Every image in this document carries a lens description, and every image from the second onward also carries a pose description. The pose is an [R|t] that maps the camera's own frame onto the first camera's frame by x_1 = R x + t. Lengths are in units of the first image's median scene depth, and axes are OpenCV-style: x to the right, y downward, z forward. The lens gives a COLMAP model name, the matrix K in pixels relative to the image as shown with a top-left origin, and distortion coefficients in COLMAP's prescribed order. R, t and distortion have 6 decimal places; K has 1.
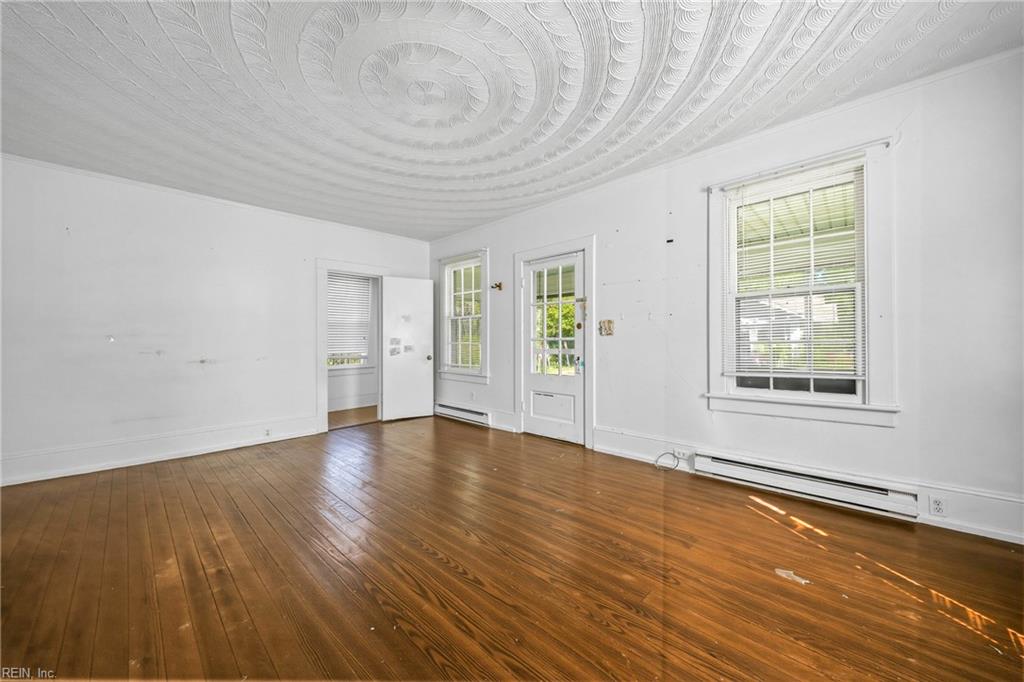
lens RADIAL K [[366.5, 0, 511.0], [0, 366.5, 339.8], [0, 0, 1]] dist [-0.000620, -0.003123]
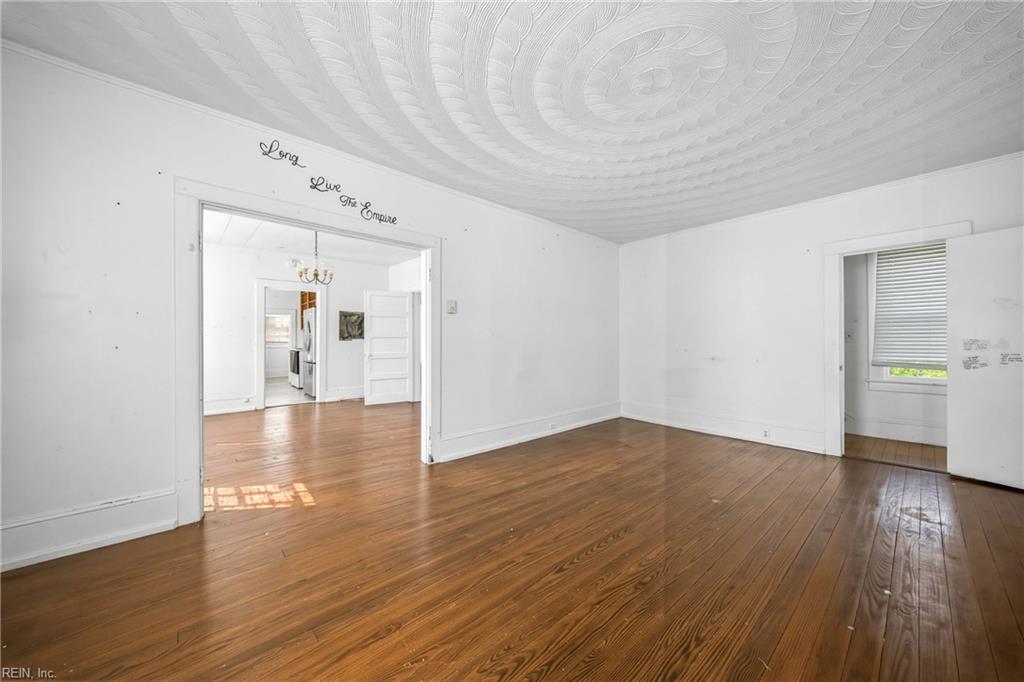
lens RADIAL K [[366.5, 0, 511.0], [0, 366.5, 339.8], [0, 0, 1]] dist [-0.000620, -0.003123]
pose [[-0.082311, 0.002279, -0.996604, 0.424139], [0.001821, 0.999996, 0.002136, -0.008637], [0.996605, -0.001639, -0.082315, 0.404747]]
